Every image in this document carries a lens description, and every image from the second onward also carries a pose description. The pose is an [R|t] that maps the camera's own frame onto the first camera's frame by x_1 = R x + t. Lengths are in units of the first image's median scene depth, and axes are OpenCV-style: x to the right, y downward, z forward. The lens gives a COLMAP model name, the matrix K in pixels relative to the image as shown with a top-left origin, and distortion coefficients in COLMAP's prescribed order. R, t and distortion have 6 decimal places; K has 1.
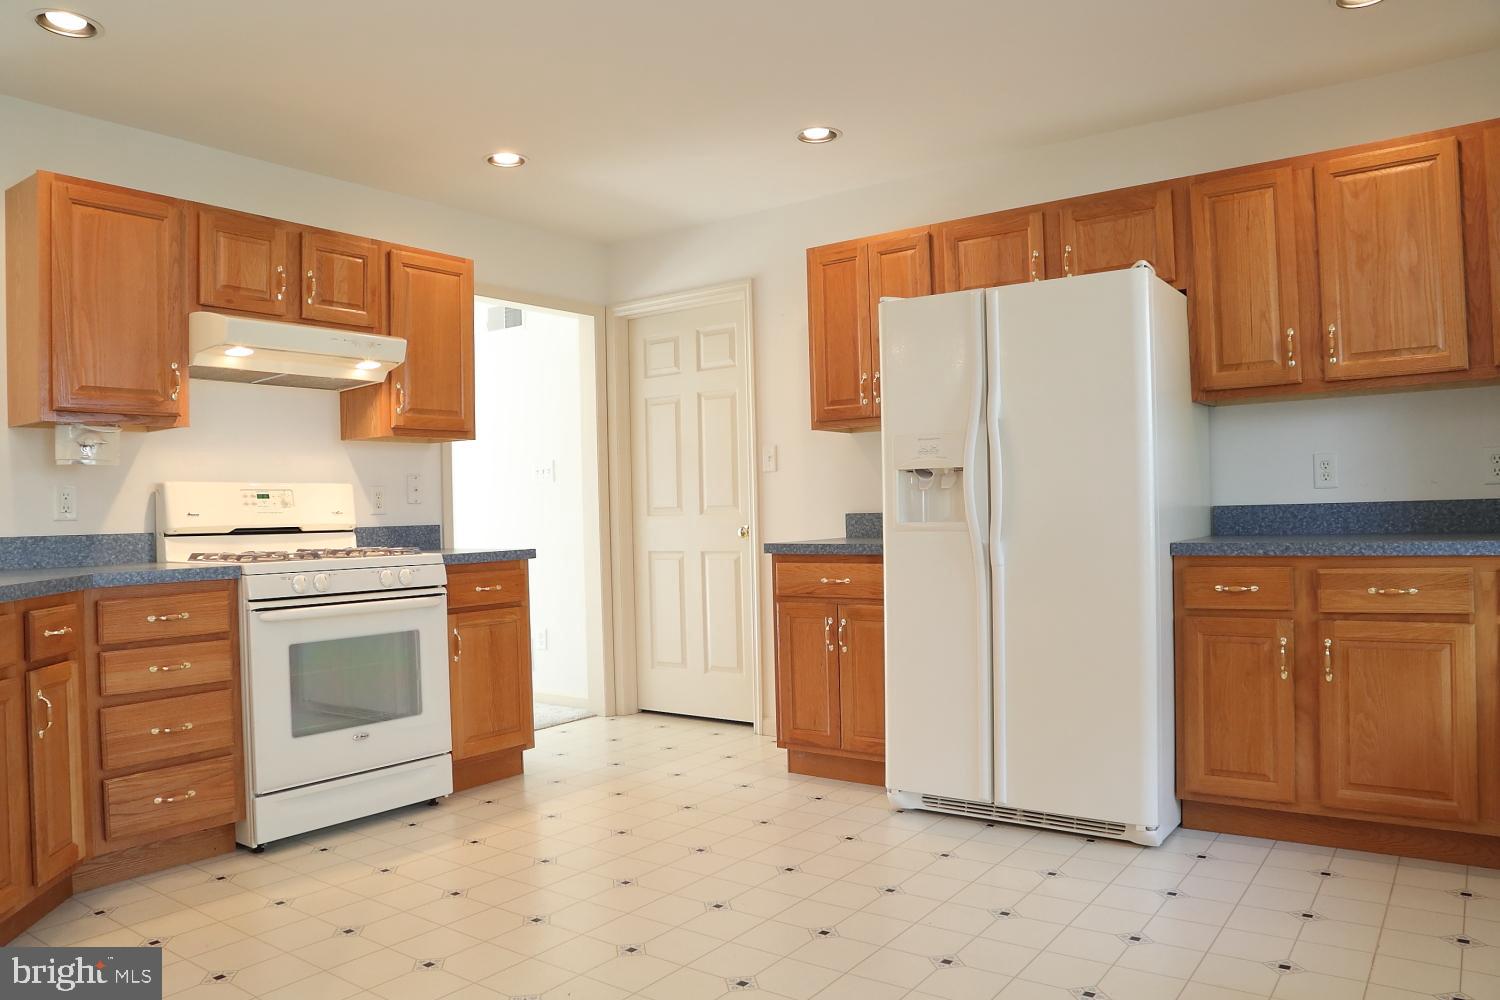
lens RADIAL K [[1051.9, 0, 752.9], [0, 1051.9, 510.4], [0, 0, 1]] dist [-0.121351, 0.066241]
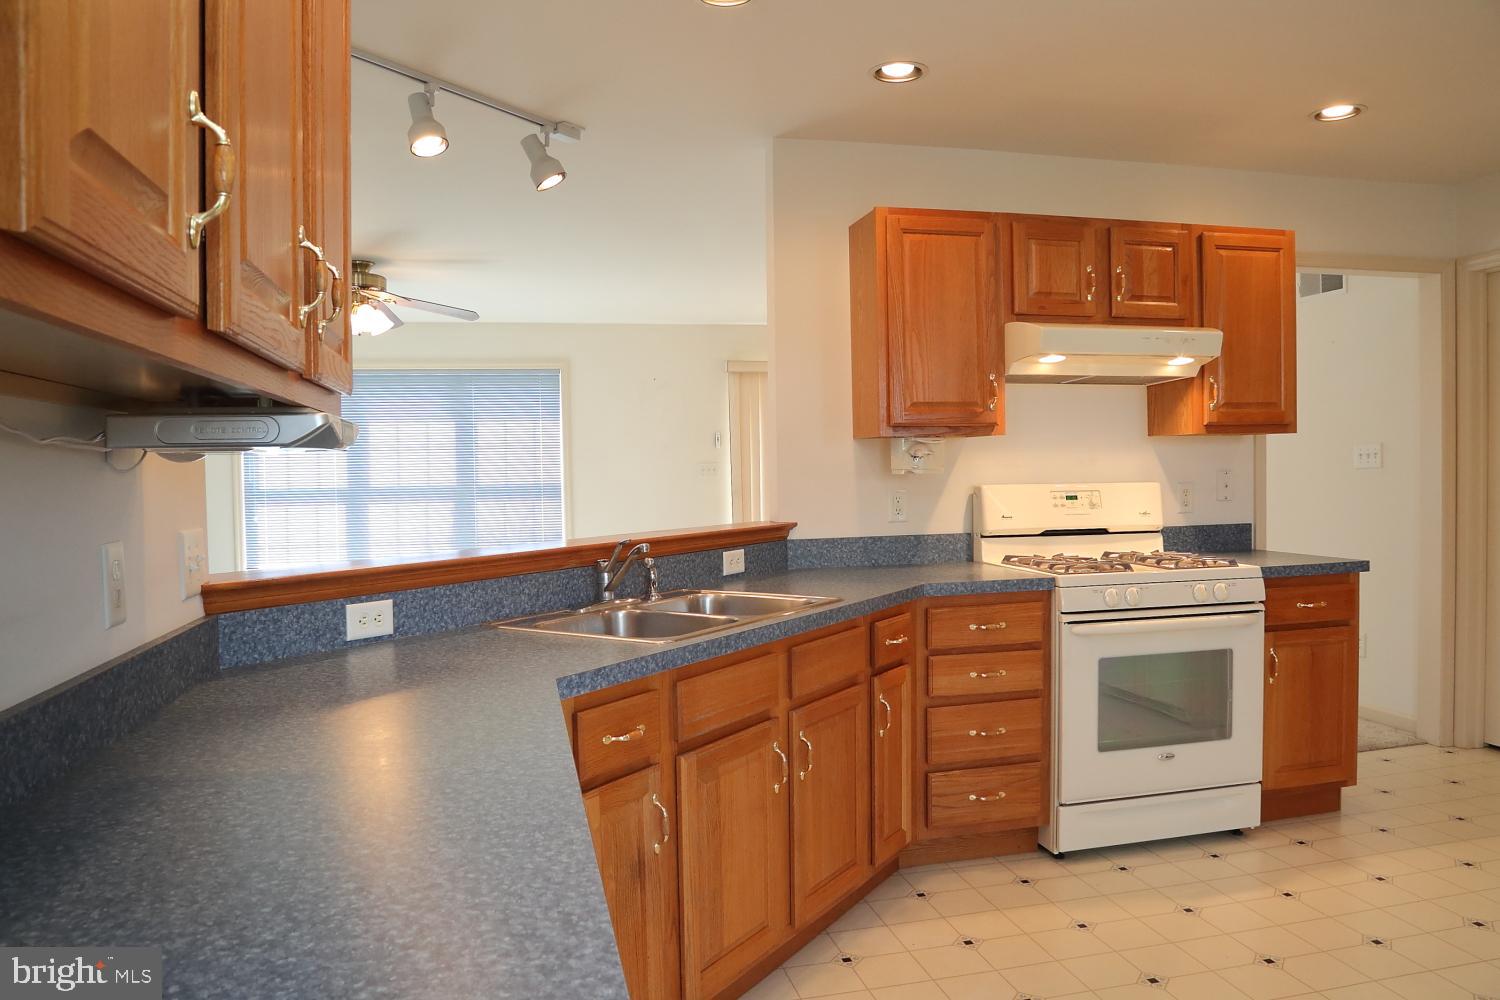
lens RADIAL K [[1051.9, 0, 752.9], [0, 1051.9, 510.4], [0, 0, 1]] dist [-0.121351, 0.066241]
pose [[0.754693, 0.033796, -0.655207, -0.052597], [0.000704, 0.998630, 0.052321, -0.060263], [0.656077, -0.039948, 0.753636, 0.036783]]
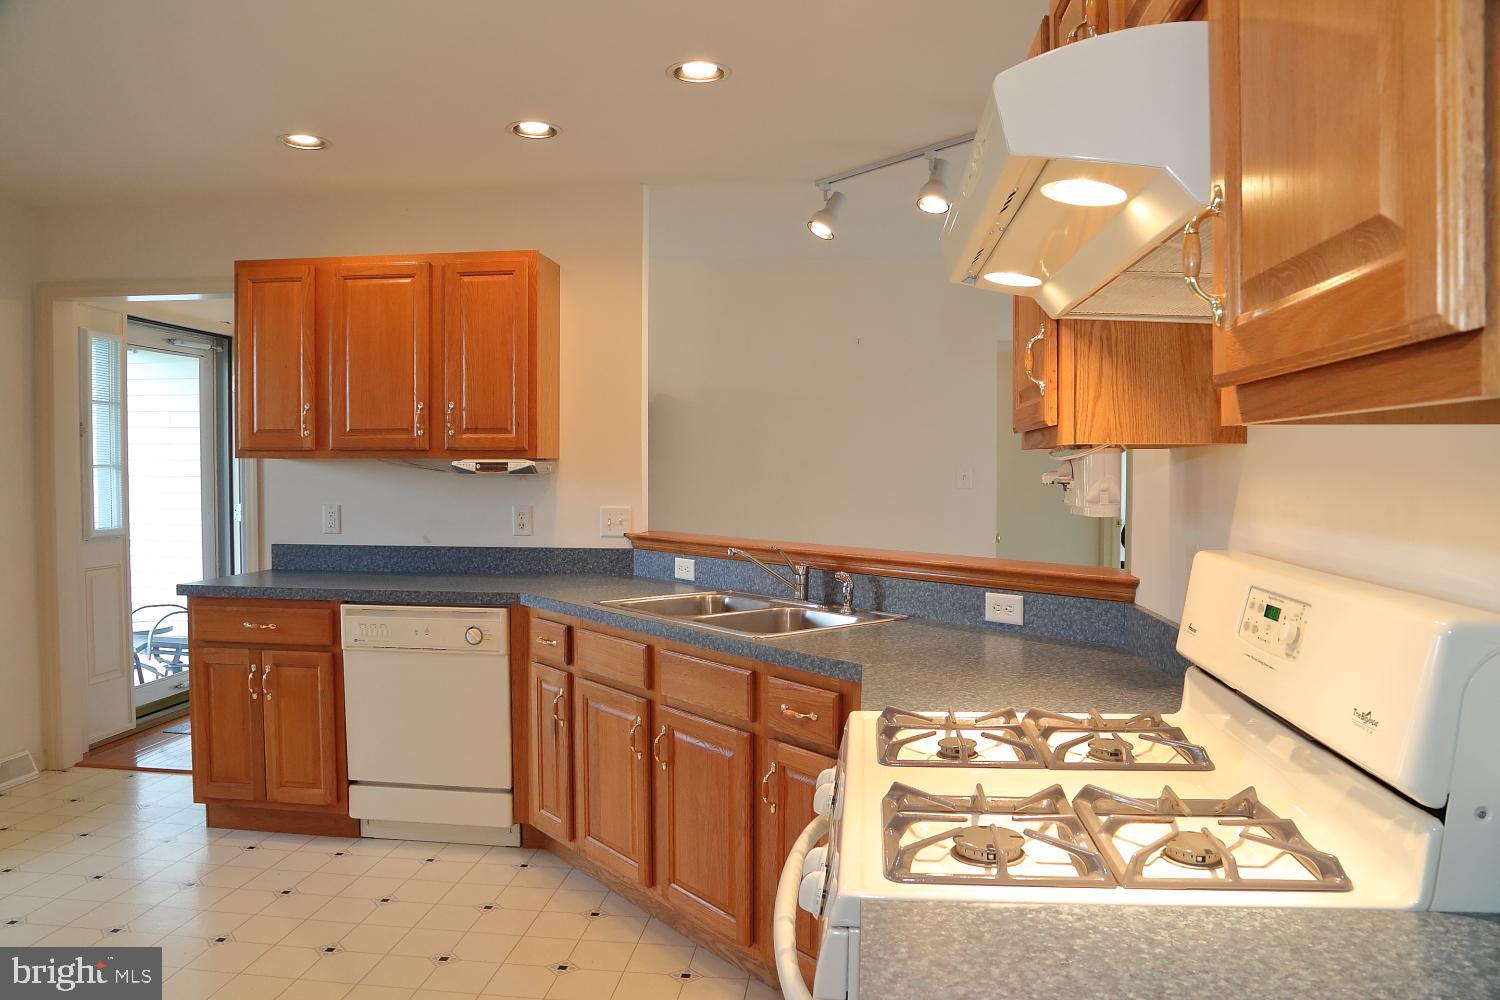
lens RADIAL K [[1051.9, 0, 752.9], [0, 1051.9, 510.4], [0, 0, 1]] dist [-0.121351, 0.066241]
pose [[-0.869285, 0.042823, -0.492453, -0.167629], [0.020021, 0.998473, 0.051484, -0.076807], [0.493905, 0.034895, -0.868815, 1.349158]]
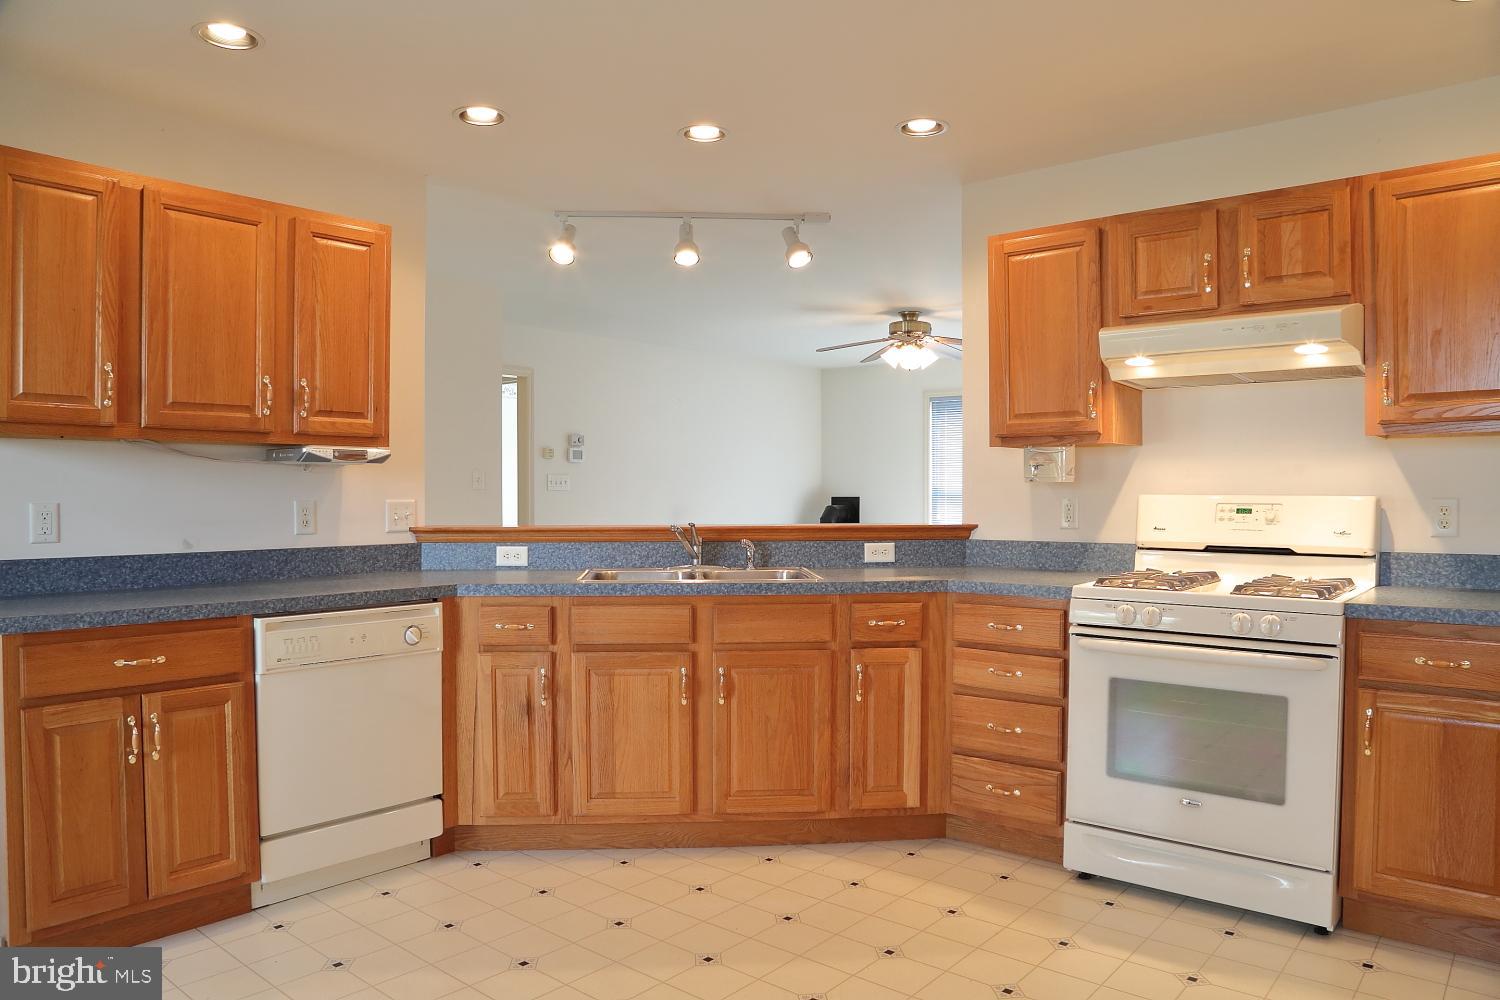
lens RADIAL K [[1014.0, 0, 743.4], [0, 1014.0, 507.1], [0, 0, 1]] dist [-0.086073, 0.005202]
pose [[-0.074194, 0.039523, -0.996460, 0.450947], [0.003485, 0.999219, 0.039373, -0.057851], [0.997238, -0.000551, -0.074273, 0.698567]]
